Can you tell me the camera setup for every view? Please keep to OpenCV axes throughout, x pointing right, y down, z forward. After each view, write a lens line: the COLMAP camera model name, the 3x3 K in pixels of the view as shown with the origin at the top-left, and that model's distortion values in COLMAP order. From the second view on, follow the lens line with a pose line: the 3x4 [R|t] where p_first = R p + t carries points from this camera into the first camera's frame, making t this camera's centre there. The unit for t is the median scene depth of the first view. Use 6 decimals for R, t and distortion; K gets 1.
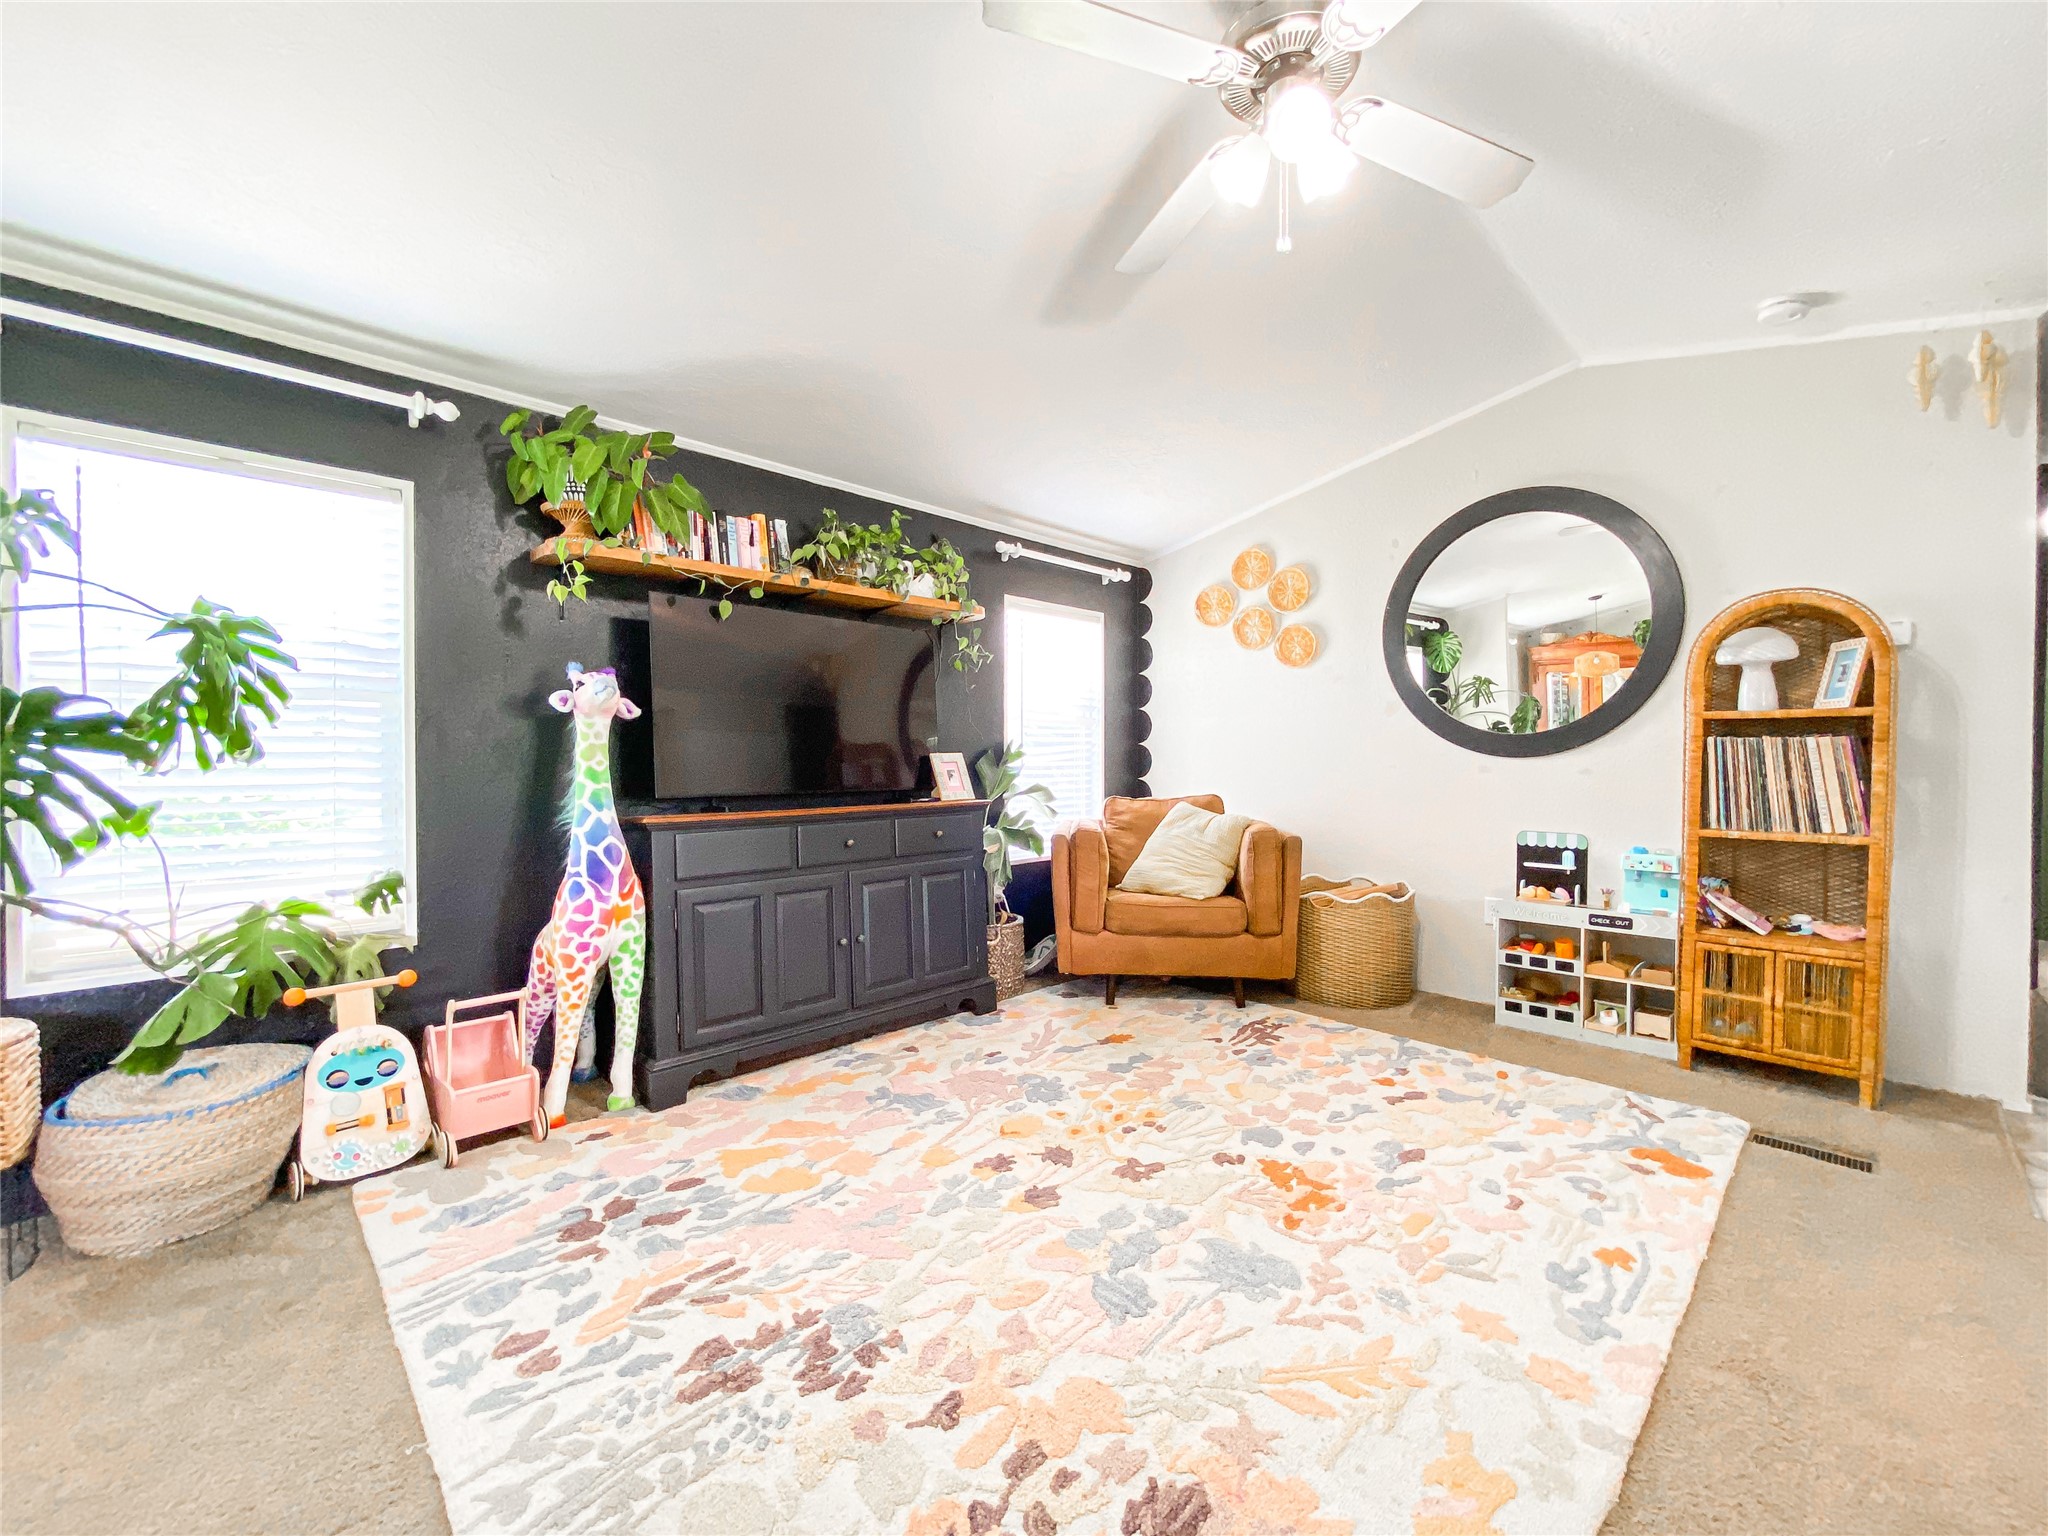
lens RADIAL K [[840.4, 0, 1031.3], [0, 840.4, 762.4], [0, 0, 1]] dist [0.007401, -0.001713]
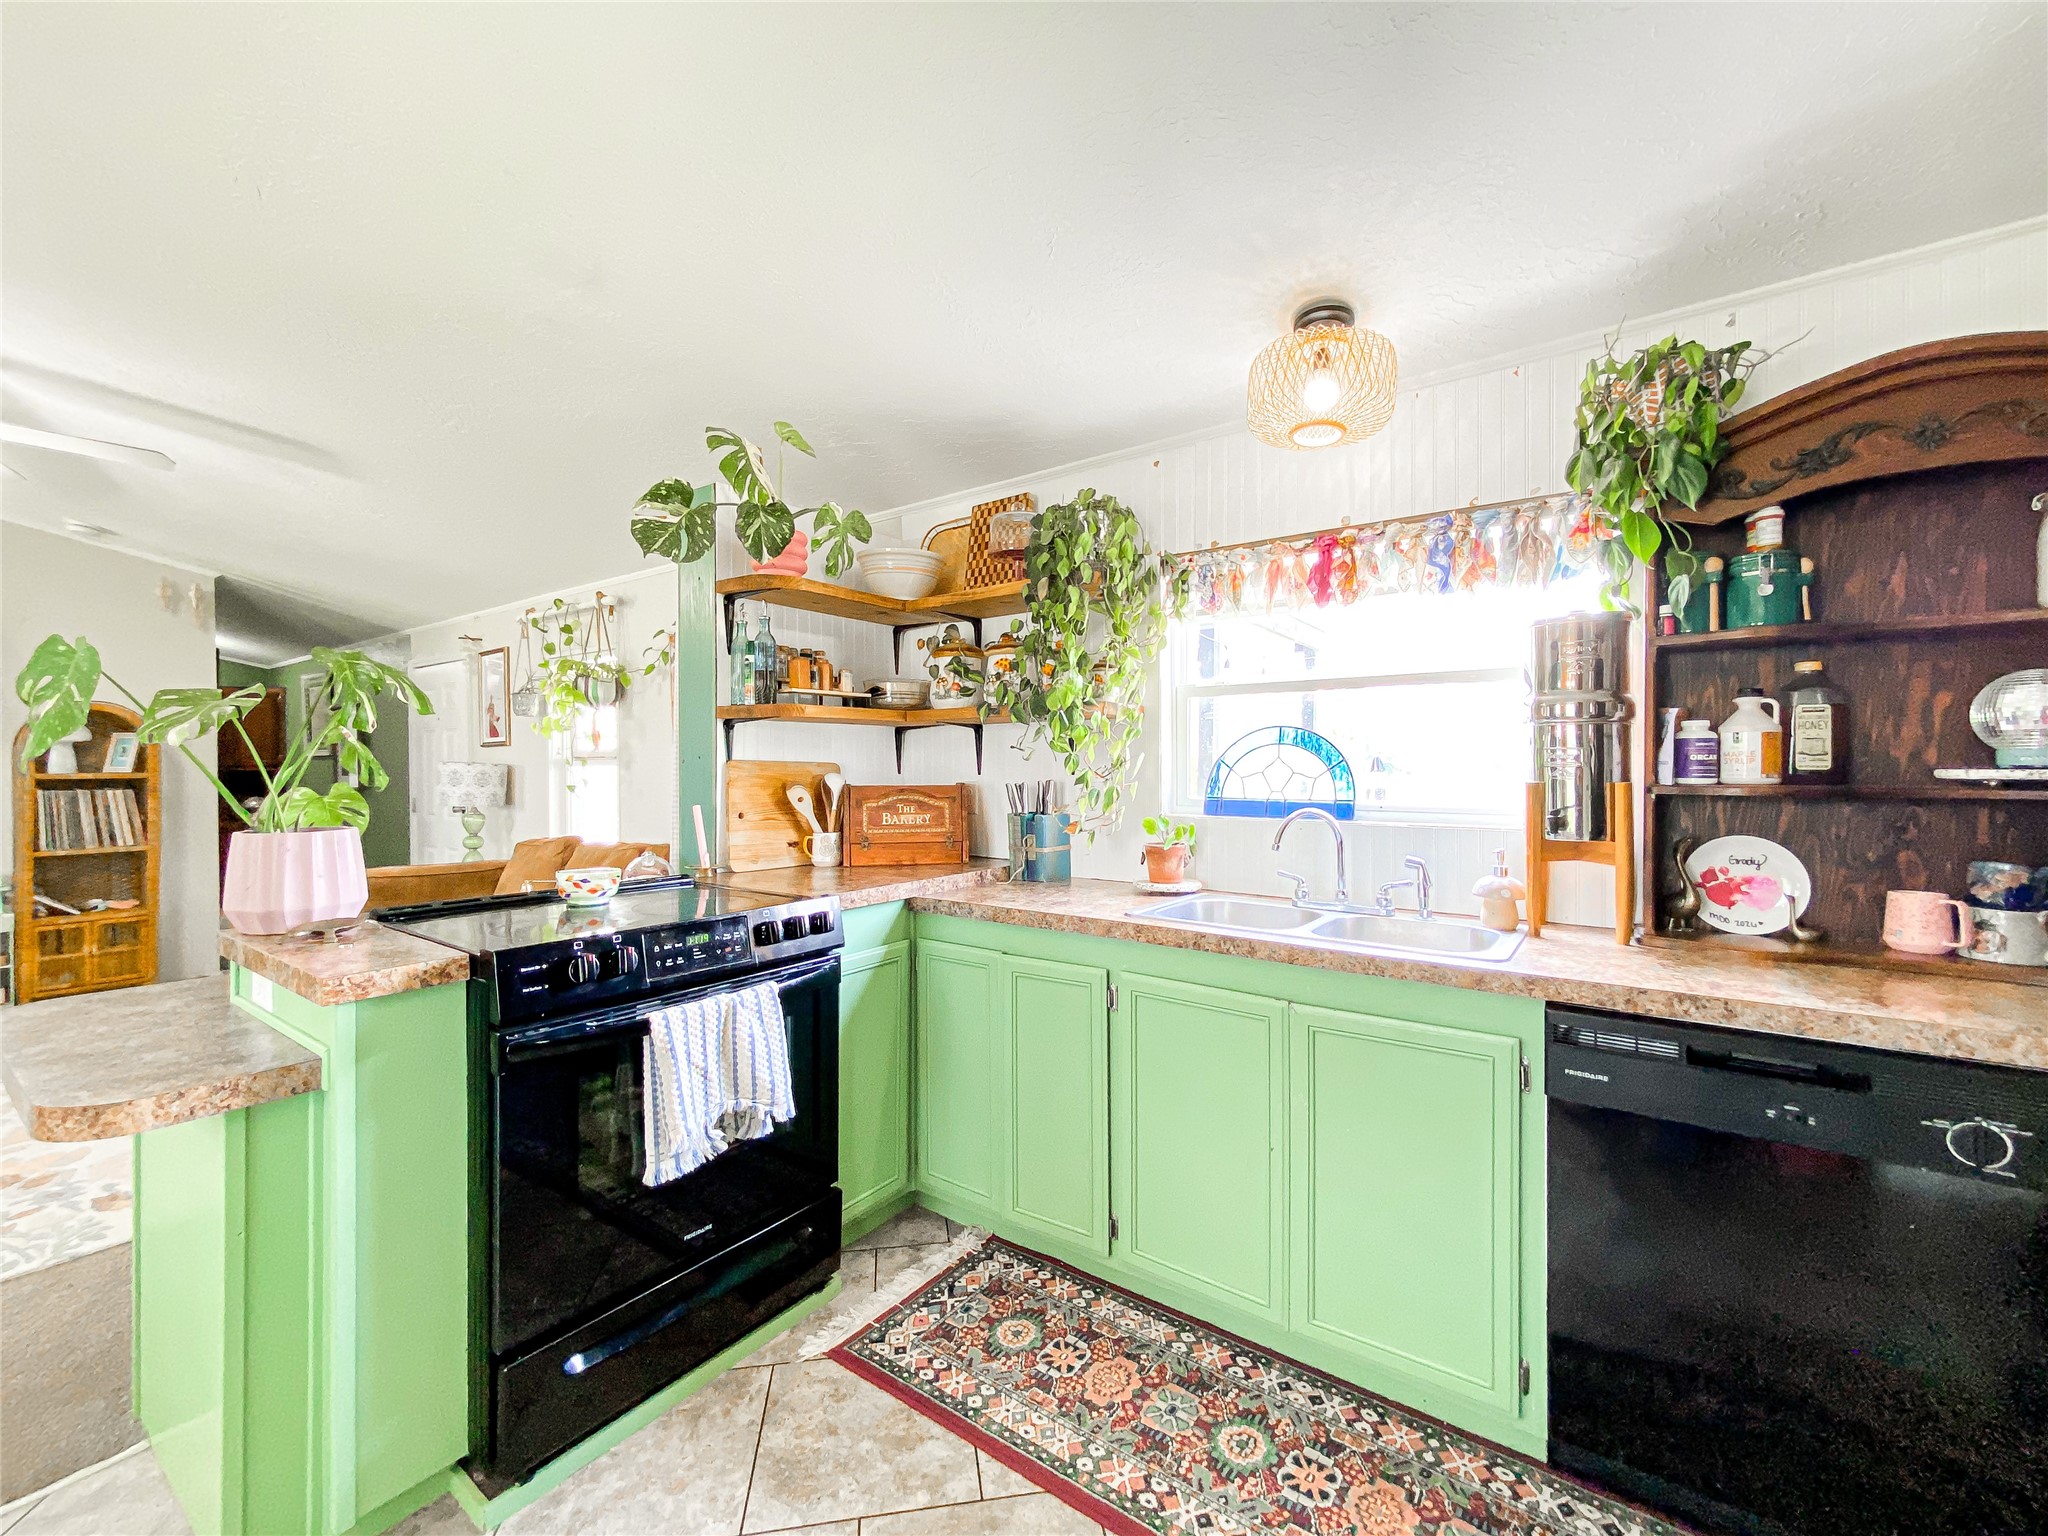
lens RADIAL K [[840.4, 0, 1016.5], [0, 840.4, 768.2], [0, 0, 1]] dist [0.007401, -0.001713]
pose [[-0.157660, -0.002885, 0.987489, -0.992139], [0.016455, 0.999849, 0.005548, -0.051580], [-0.987356, 0.017124, -0.157589, -0.504089]]
